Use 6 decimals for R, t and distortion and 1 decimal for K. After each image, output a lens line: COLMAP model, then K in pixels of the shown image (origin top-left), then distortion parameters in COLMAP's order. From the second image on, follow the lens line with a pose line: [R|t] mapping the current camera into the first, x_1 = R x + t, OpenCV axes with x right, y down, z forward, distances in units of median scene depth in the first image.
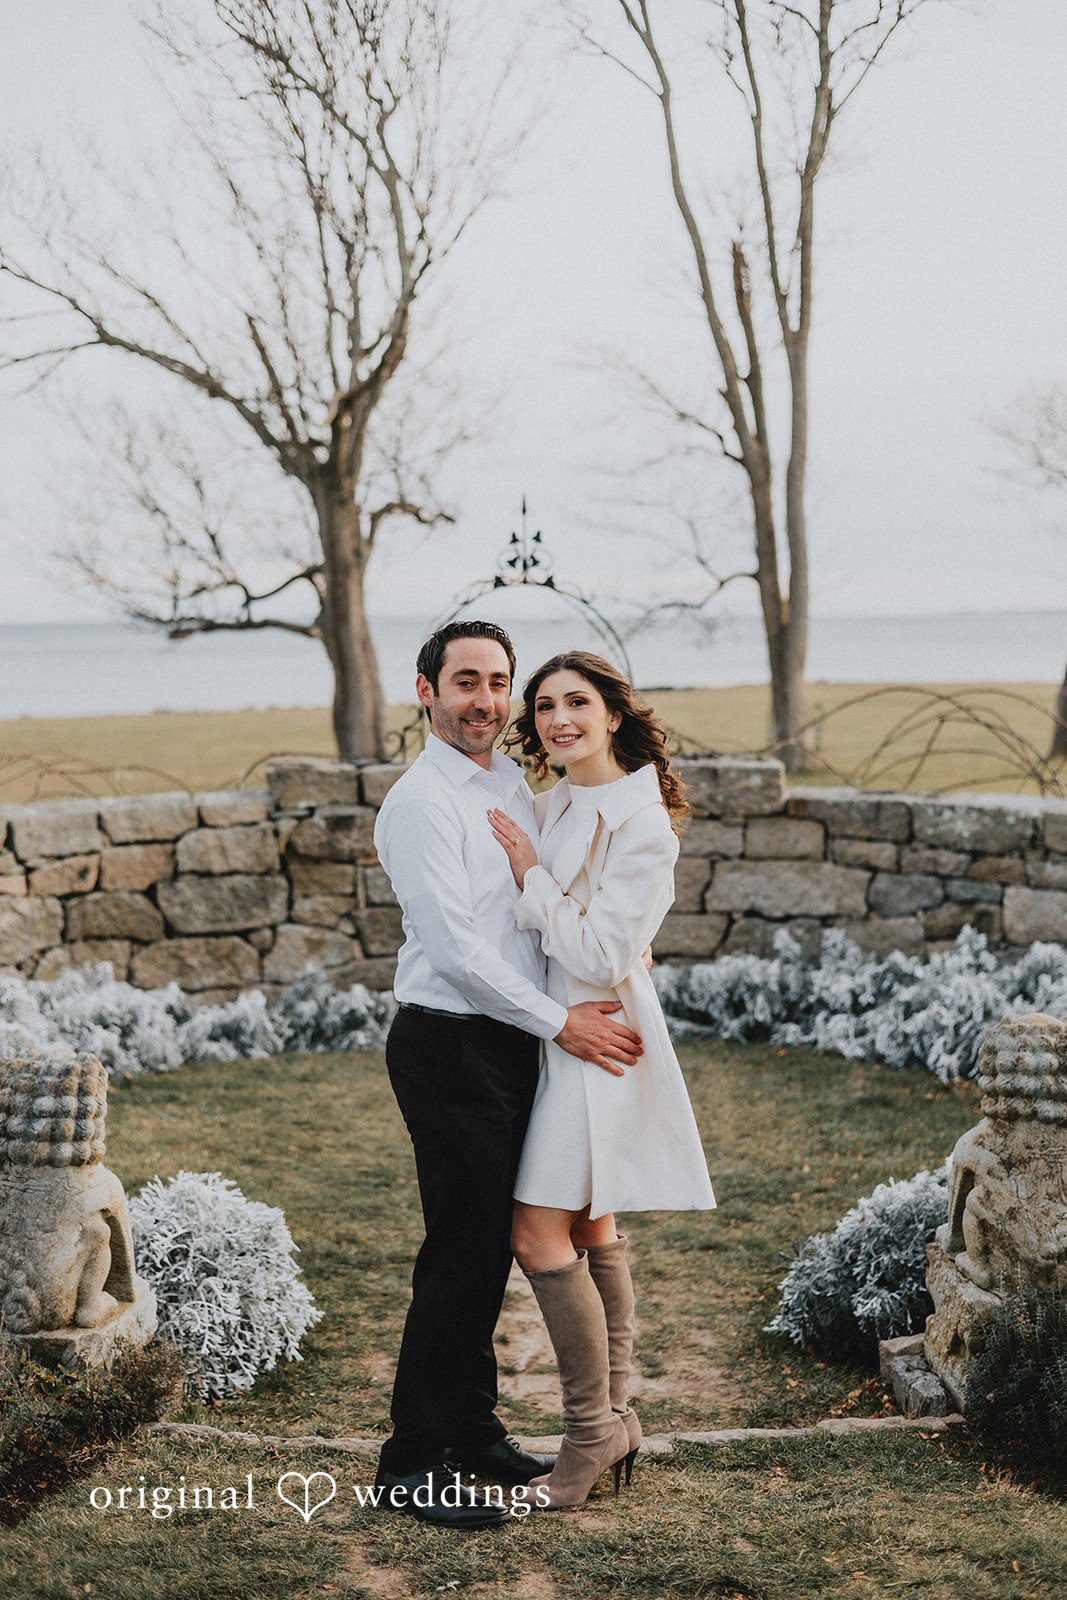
lens RADIAL K [[2044.6, 0, 533.5], [0, 2044.6, 800.0], [0, 0, 1]] dist [0.013056, 0.036032]
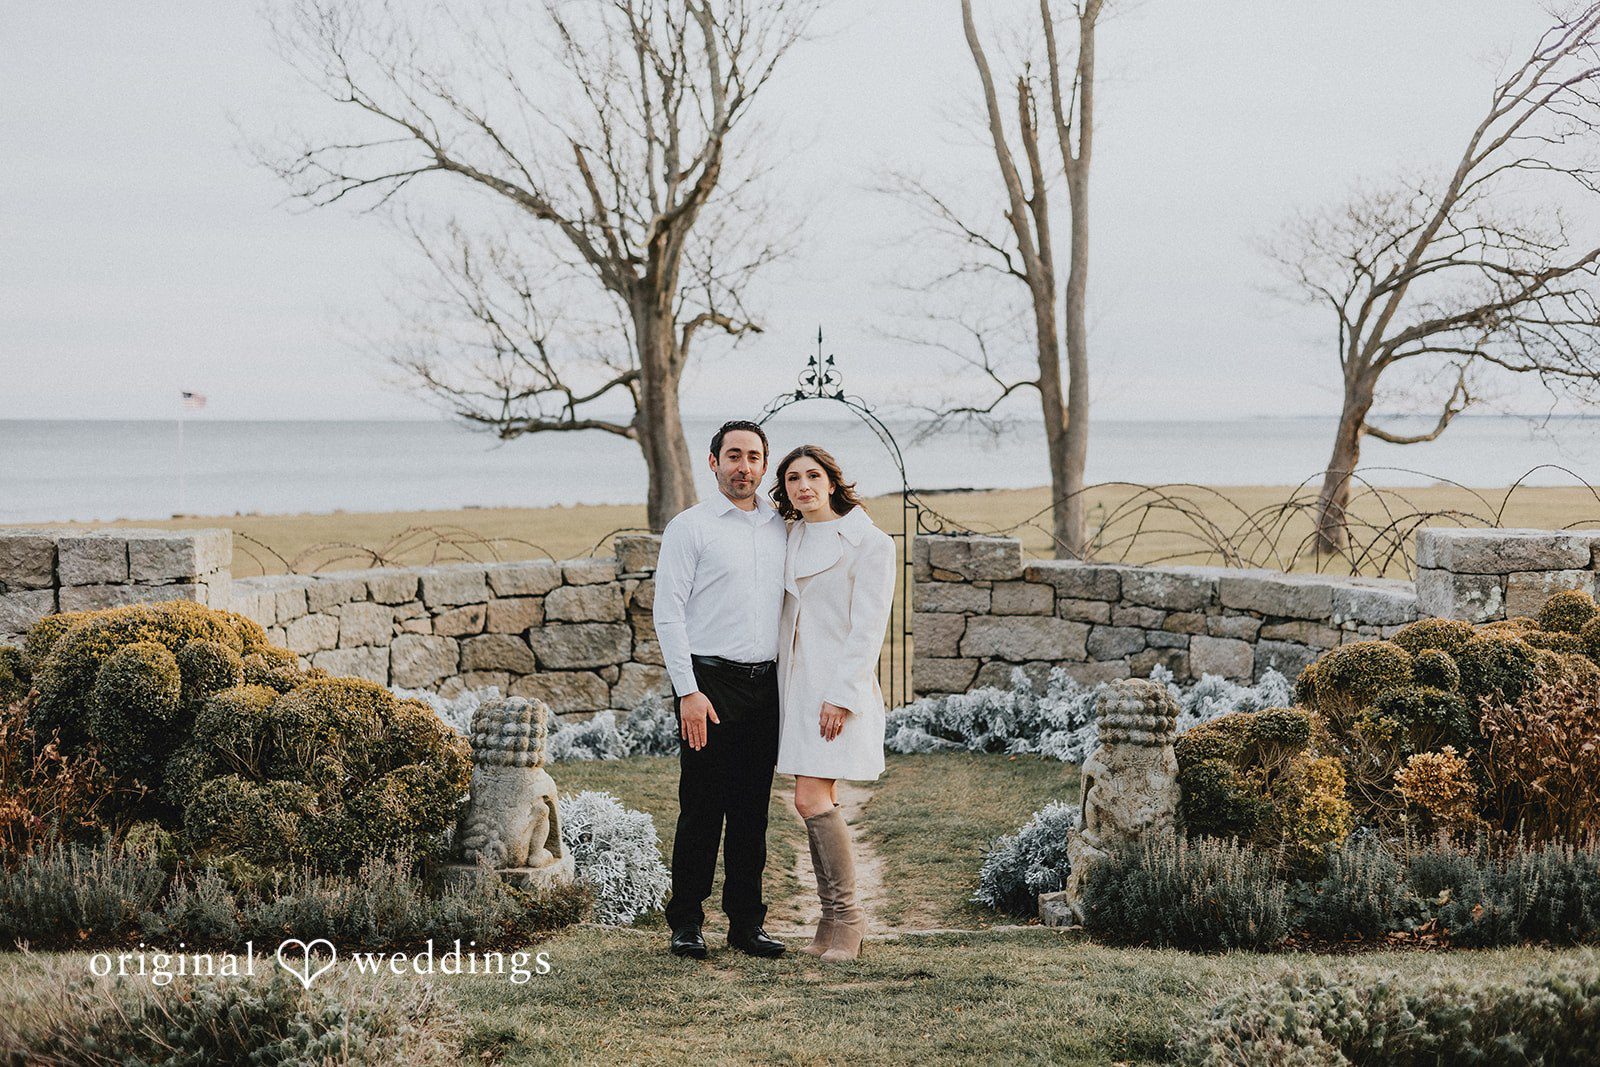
lens RADIAL K [[2046.7, 0, 807.2], [0, 2046.7, 493.8], [0, 0, 1]] dist [0.015242, 0.024220]
pose [[0.999865, 0.008593, -0.014018, 0.006664], [-0.009316, 0.998588, -0.052297, 0.022692], [0.013549, 0.052420, 0.998533, -0.288164]]
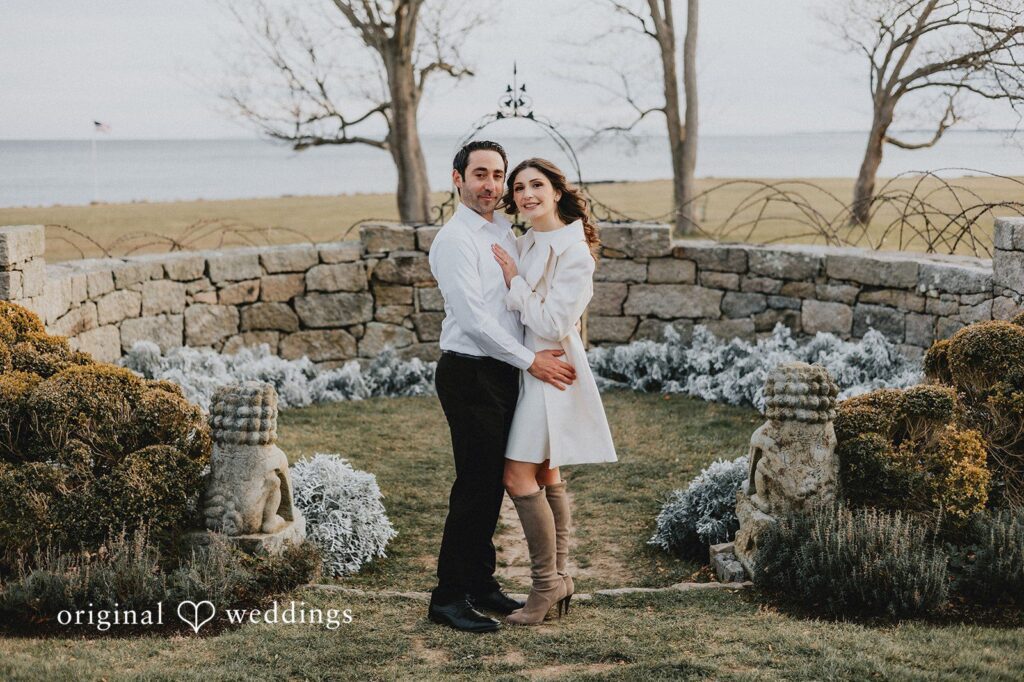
lens RADIAL K [[1309.9, 0, 516.6], [0, 1309.9, 315.6], [0, 0, 1]] dist [0.015242, 0.024220]
pose [[0.999980, 0.001572, -0.006135, 0.003638], [-0.001280, 0.998883, 0.047241, 0.005157], [0.006203, -0.047232, 0.998865, -0.068307]]
